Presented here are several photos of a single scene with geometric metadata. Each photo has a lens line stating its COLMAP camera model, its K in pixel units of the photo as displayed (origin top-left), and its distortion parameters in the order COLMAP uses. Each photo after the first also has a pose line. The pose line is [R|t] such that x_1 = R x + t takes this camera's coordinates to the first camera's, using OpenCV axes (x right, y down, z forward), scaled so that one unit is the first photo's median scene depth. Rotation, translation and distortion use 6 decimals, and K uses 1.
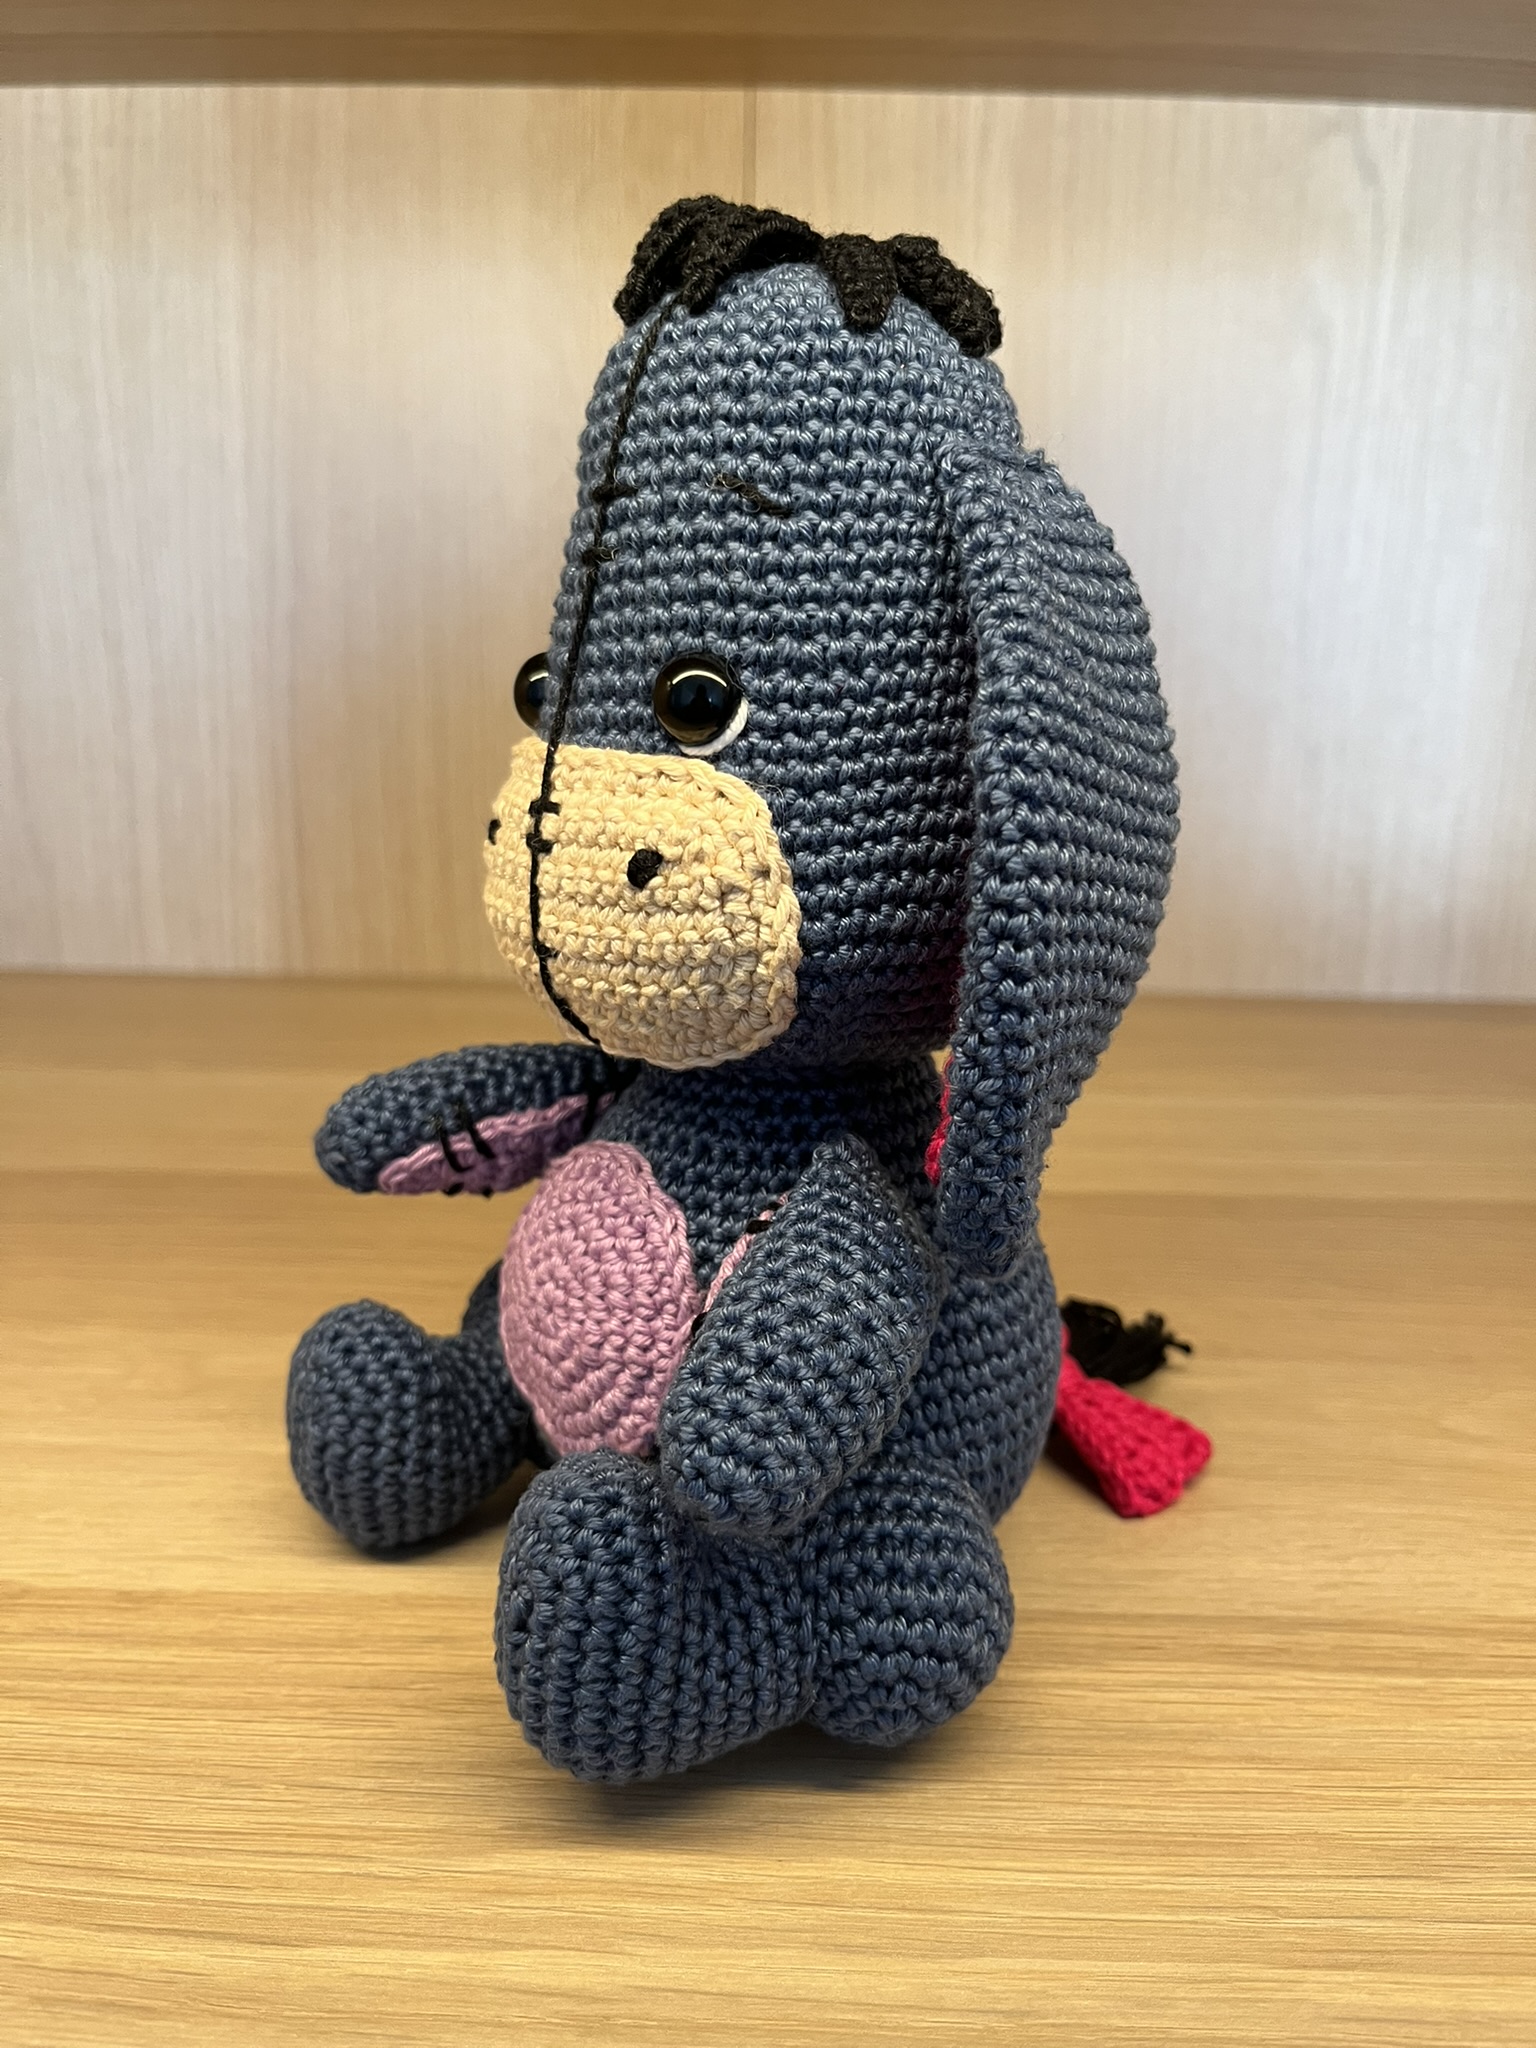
lens RADIAL K [[1613.4, 0, 768.0], [0, 1613.4, 1024.0], [0, 0, 1]] dist [0.073627, -0.148775]
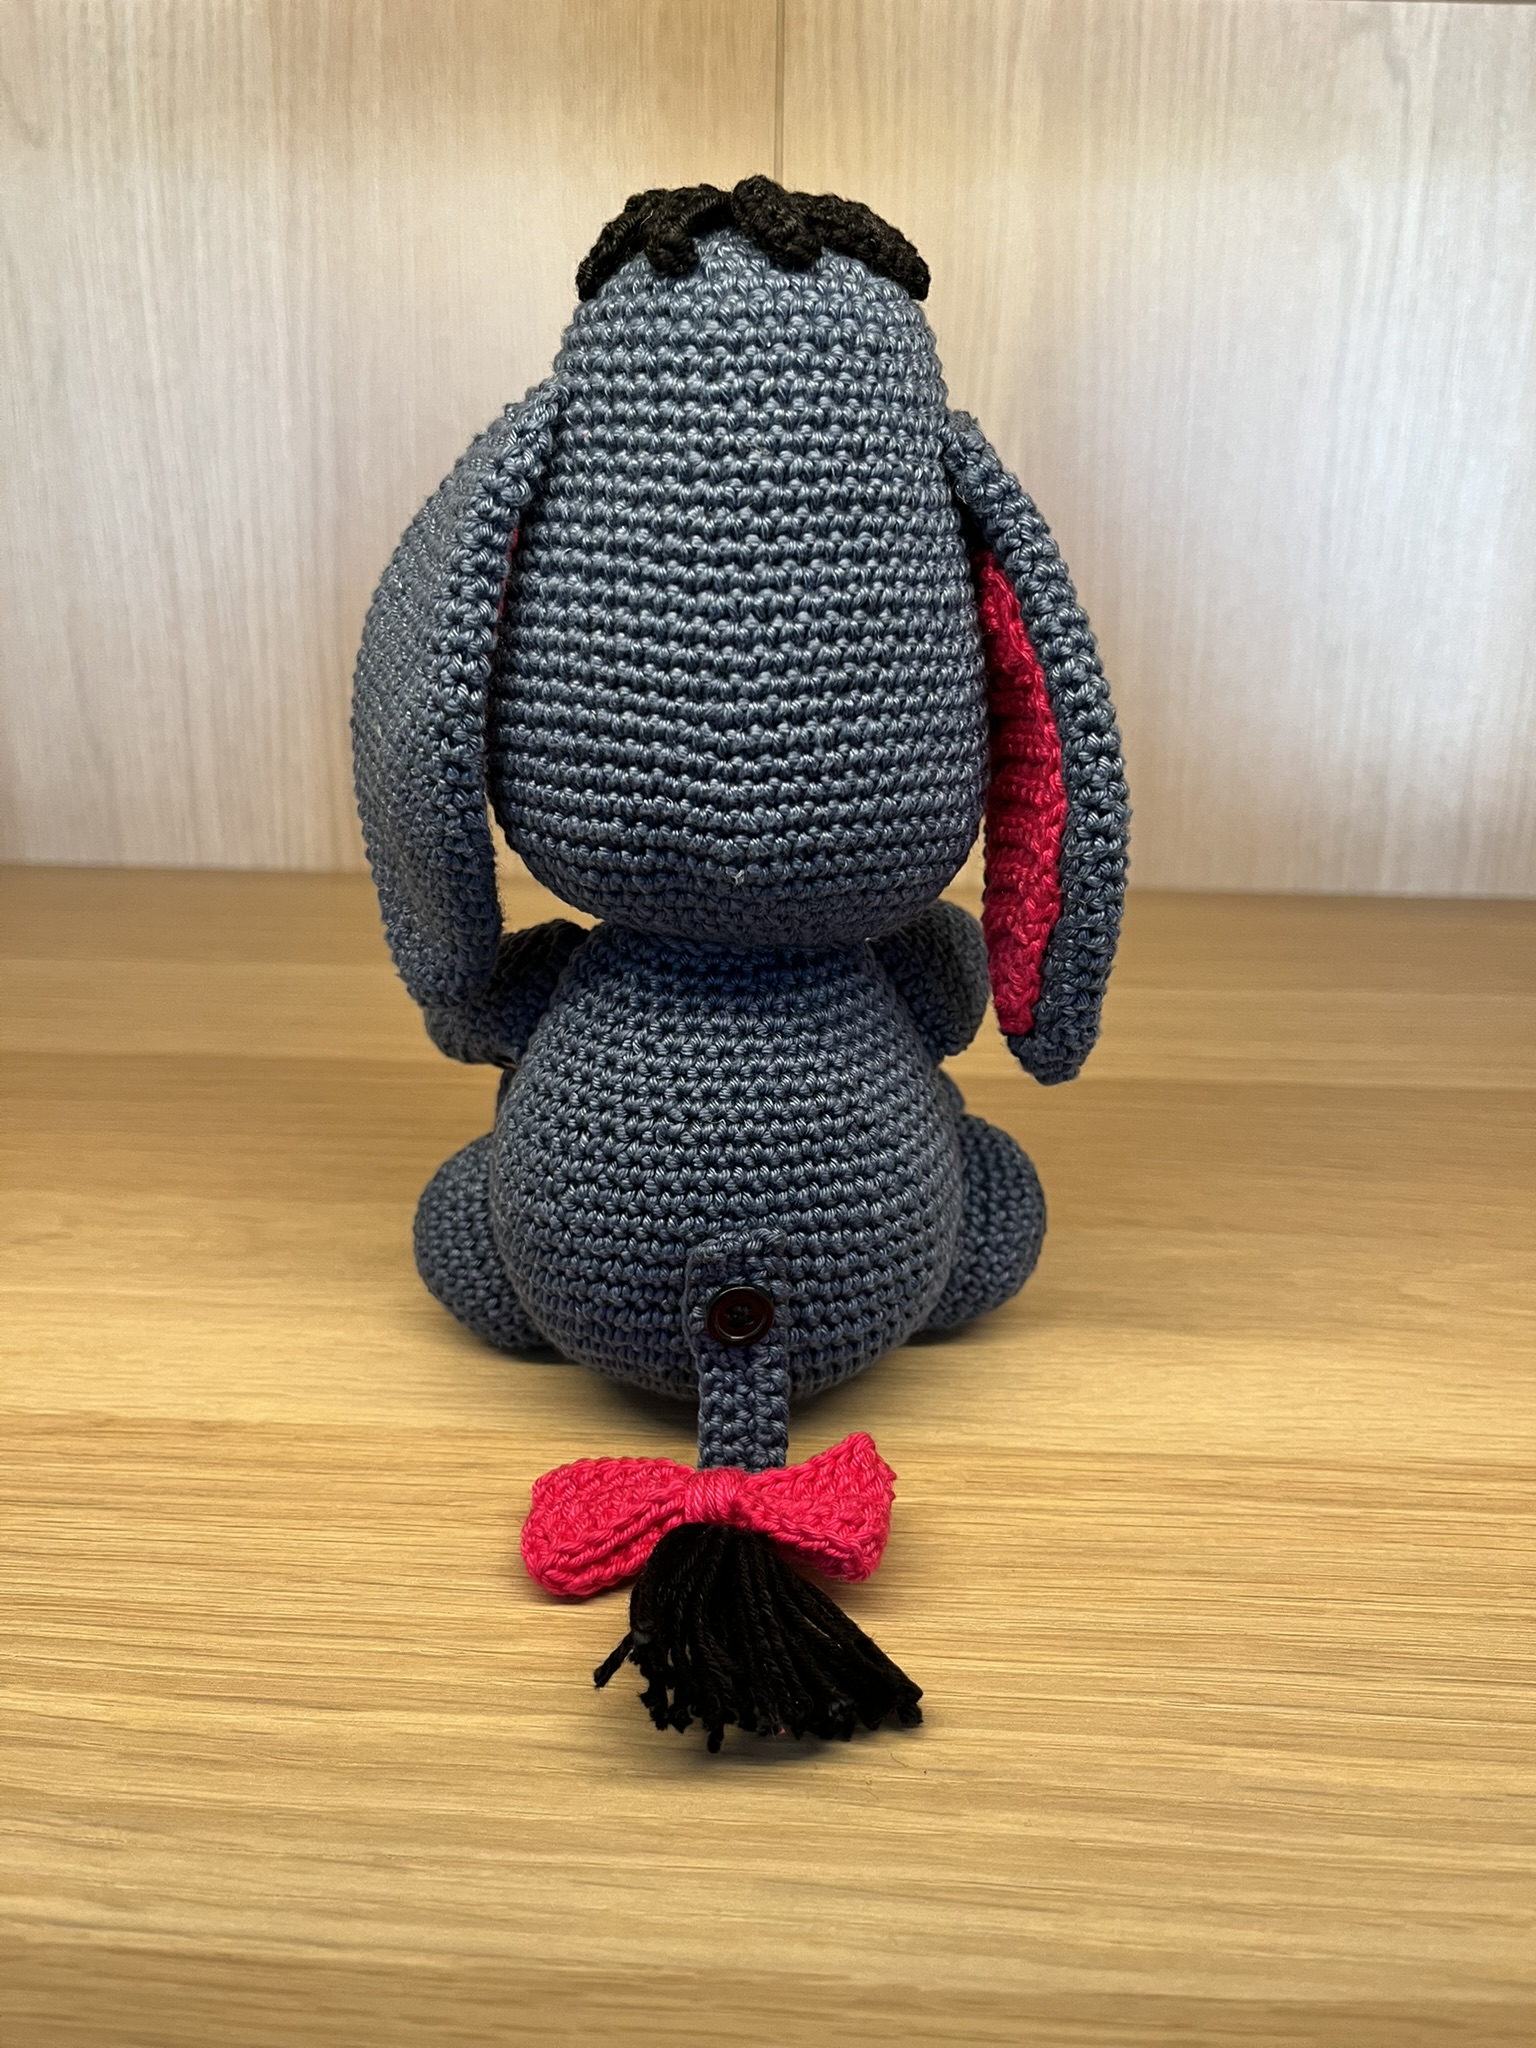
lens RADIAL K [[1613.4, 0, 768.0], [0, 1613.4, 1024.0], [0, 0, 1]] dist [0.073627, -0.148775]
pose [[0.999523, 0.004463, -0.030563, 0.034030], [-0.002534, 0.998019, 0.062860, 0.003694], [0.030783, -0.062752, 0.997554, -0.098911]]
